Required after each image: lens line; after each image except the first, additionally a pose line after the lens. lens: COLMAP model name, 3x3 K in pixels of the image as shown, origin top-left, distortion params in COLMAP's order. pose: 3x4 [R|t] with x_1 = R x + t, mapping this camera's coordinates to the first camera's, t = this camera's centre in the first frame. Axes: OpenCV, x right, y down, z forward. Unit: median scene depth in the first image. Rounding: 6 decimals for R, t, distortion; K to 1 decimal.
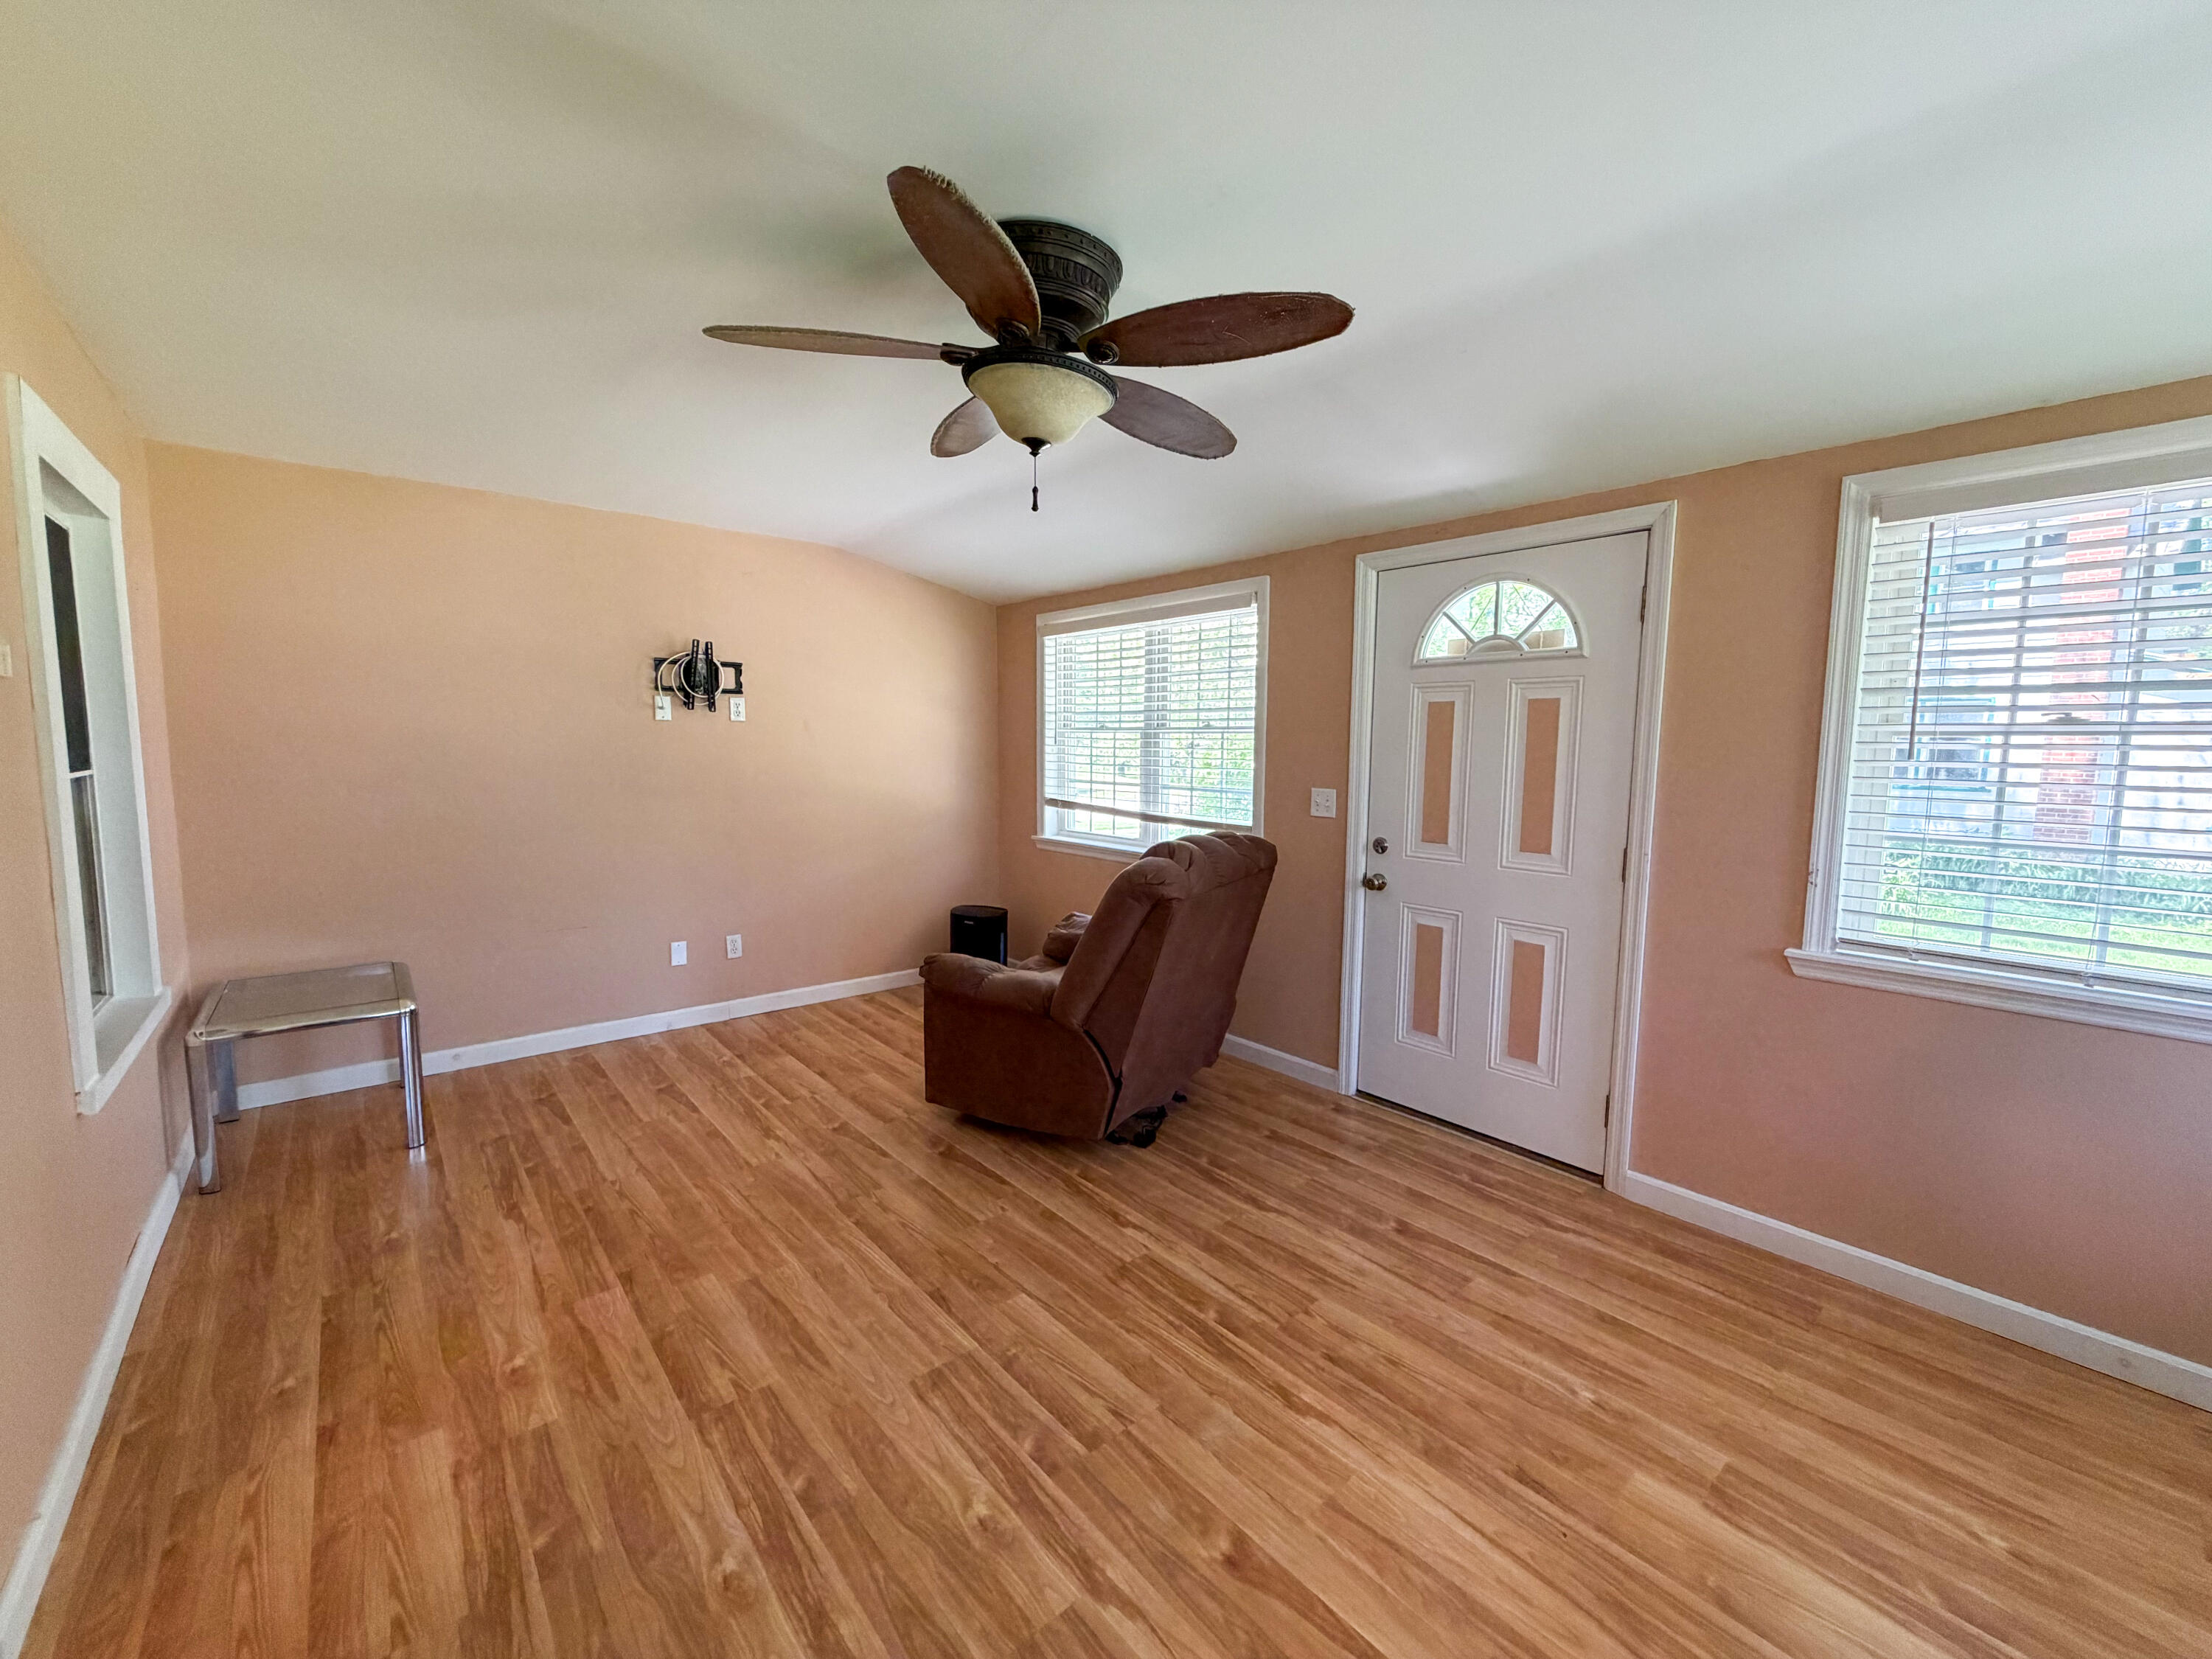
lens RADIAL K [[880.6, 0, 1092.2], [0, 880.6, 825.0], [0, 0, 1]] dist [-0.001395, 0.001054]
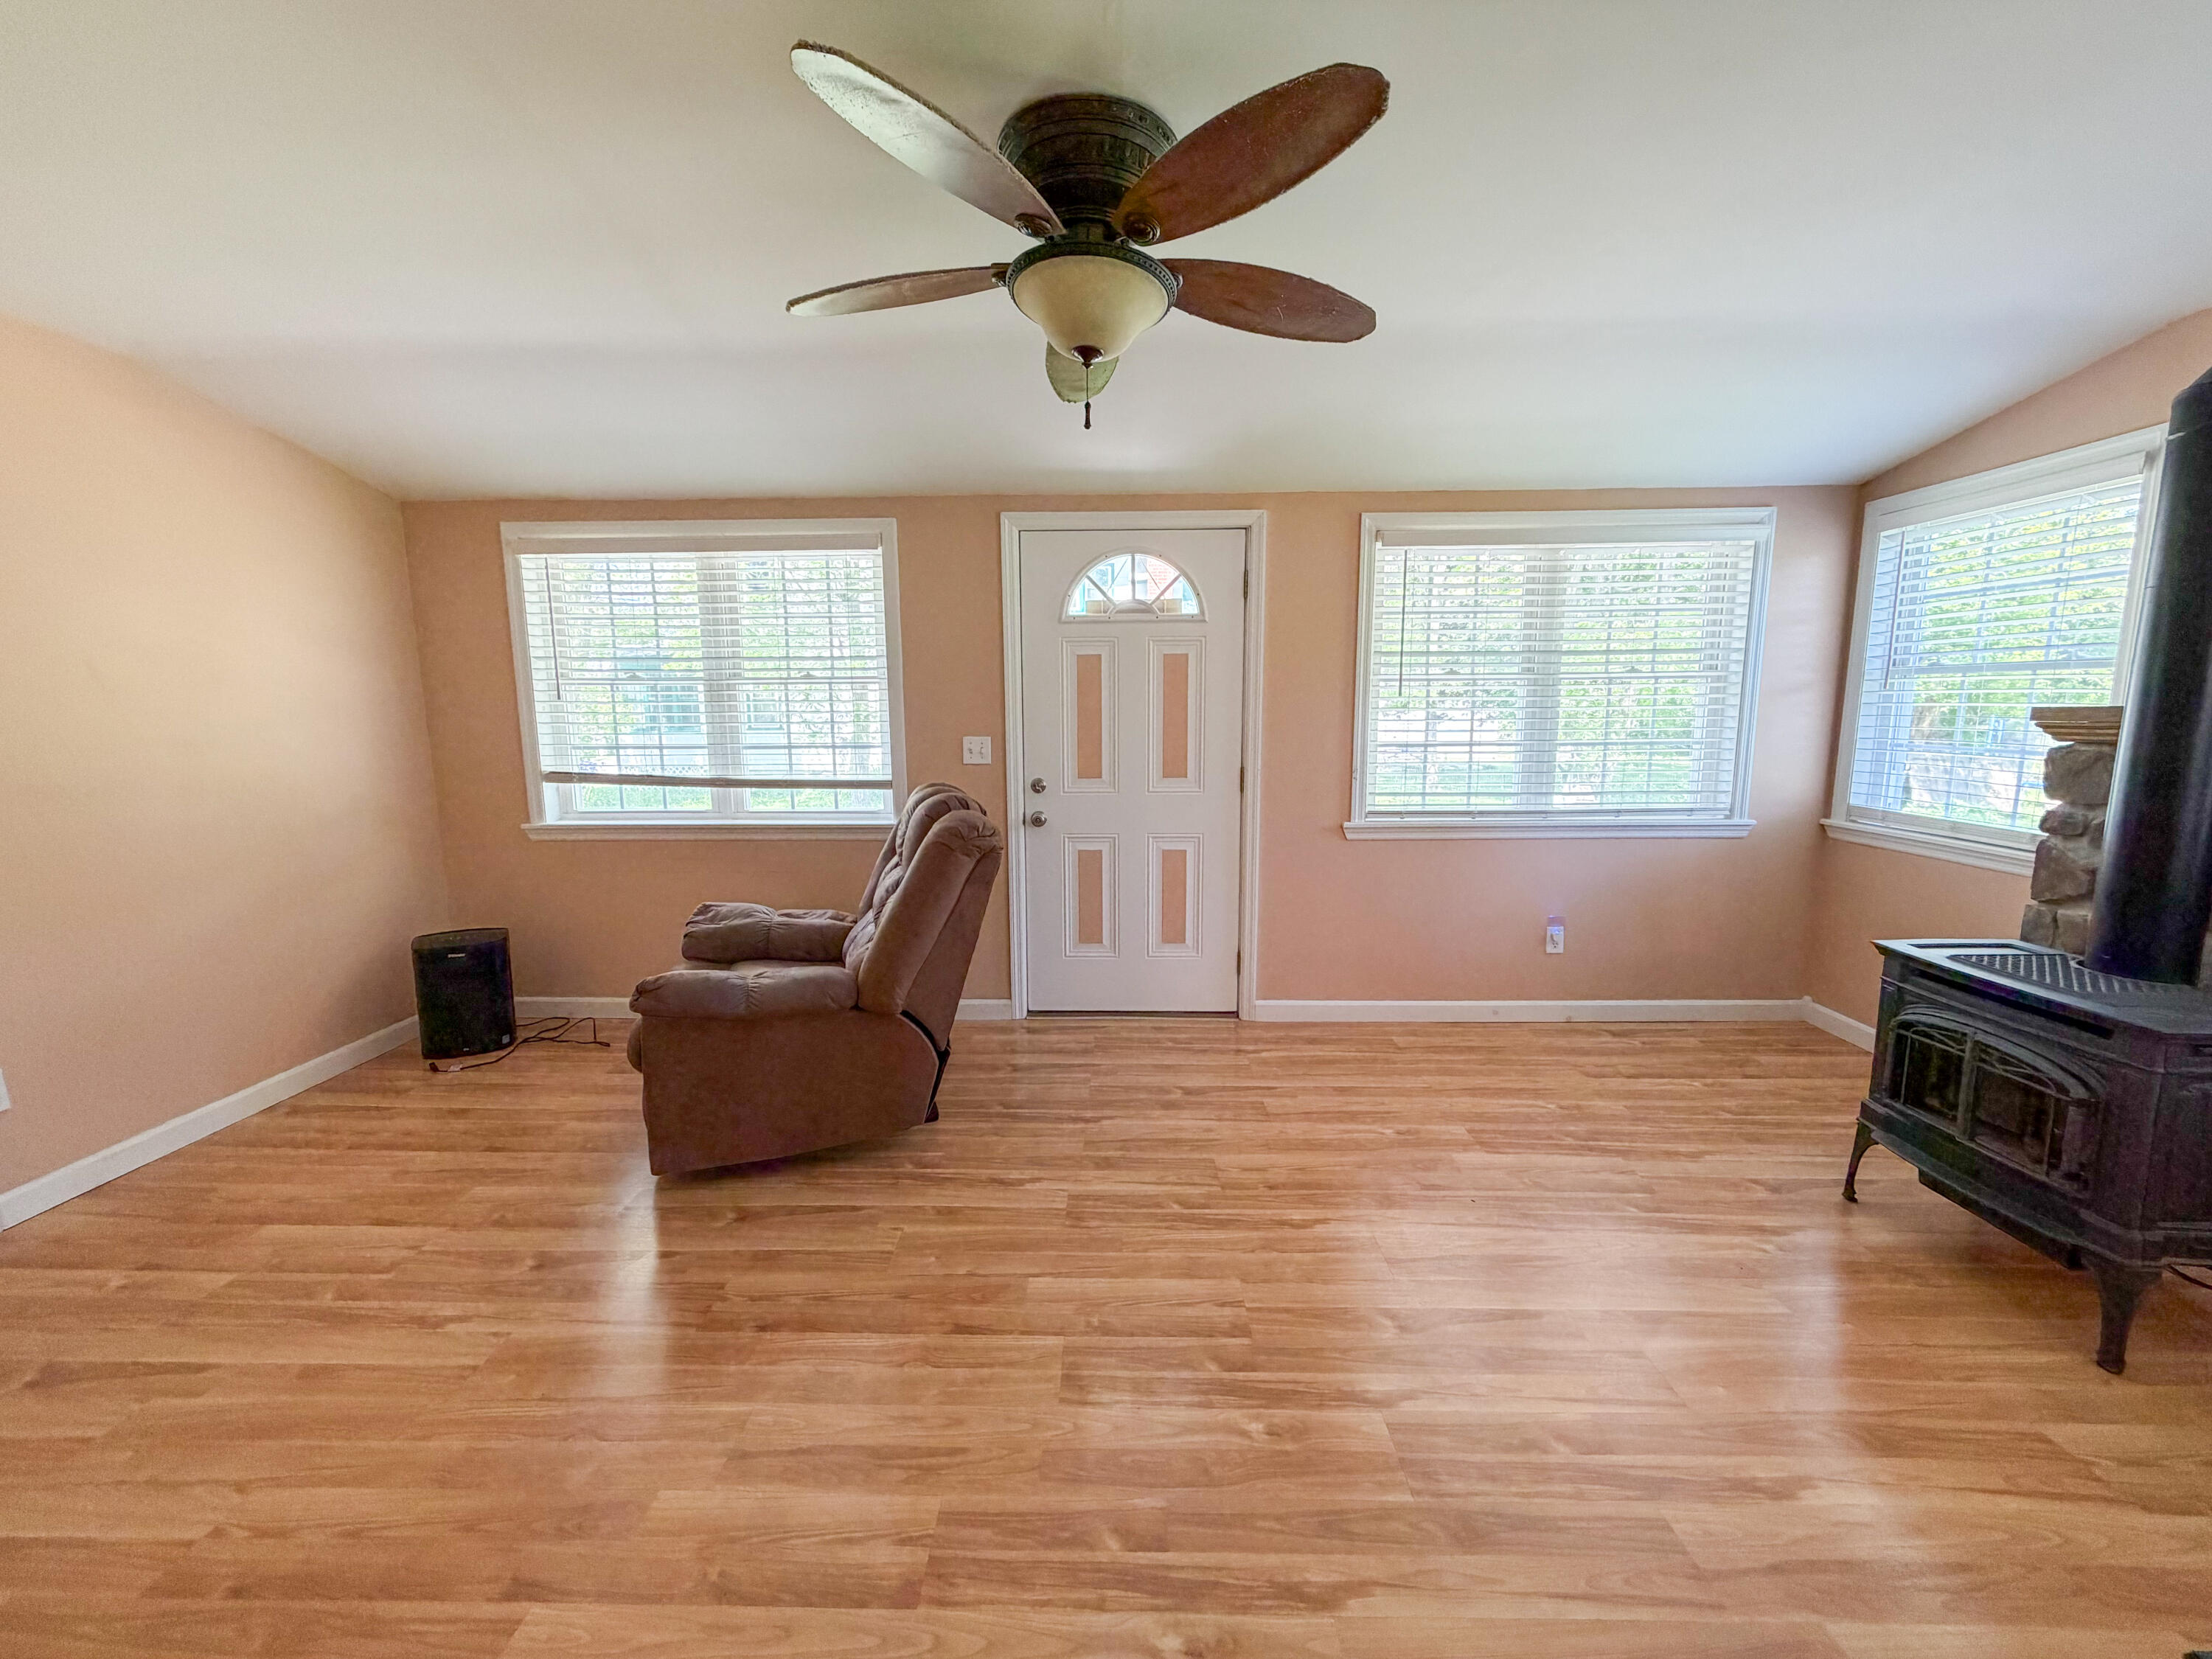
lens RADIAL K [[880.6, 0, 1097.3], [0, 880.6, 829.8], [0, 0, 1]] dist [-0.001395, 0.001054]
pose [[0.665053, -0.120313, 0.737041, -0.538007], [0.083420, 0.992729, 0.086778, -0.013636], [-0.742122, 0.003772, 0.670254, 0.257366]]
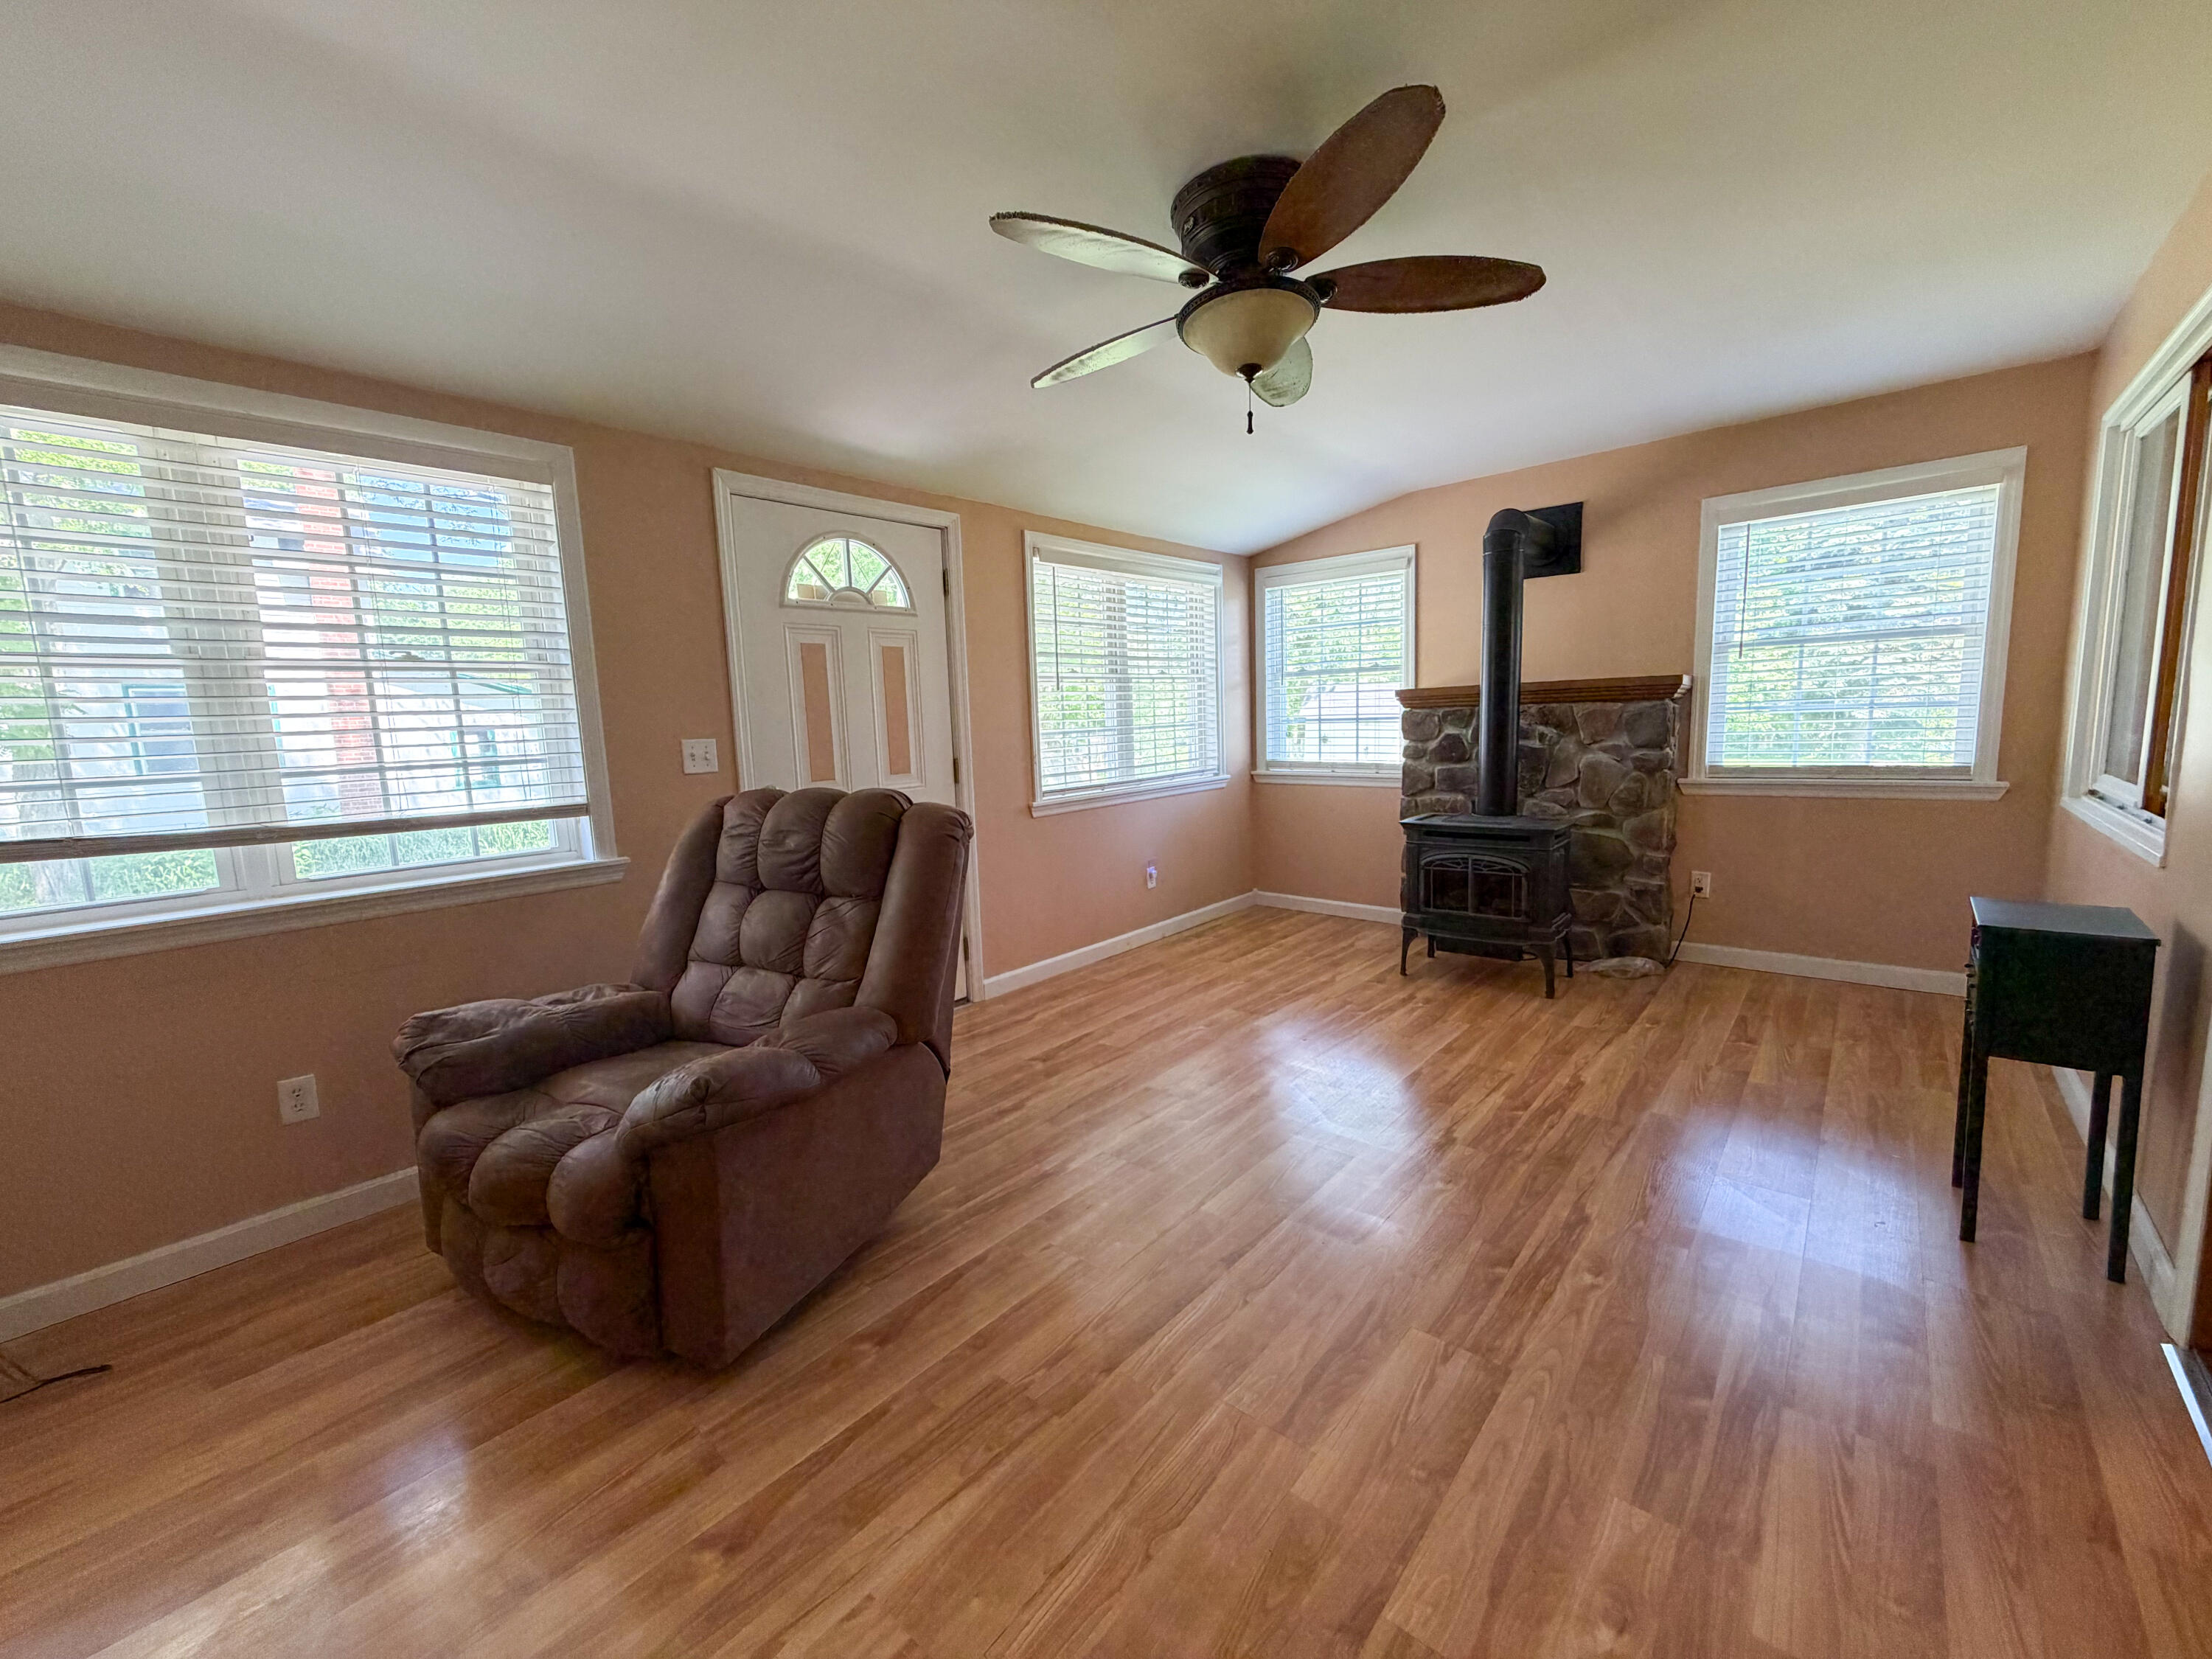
lens RADIAL K [[880.6, 0, 1094.6], [0, 880.6, 832.3], [0, 0, 1]] dist [-0.001395, 0.001054]
pose [[-0.144139, -0.137388, 0.979974, -0.799474], [0.125905, 0.979720, 0.155871, -0.048788], [-0.981515, 0.145851, -0.123918, 0.958556]]
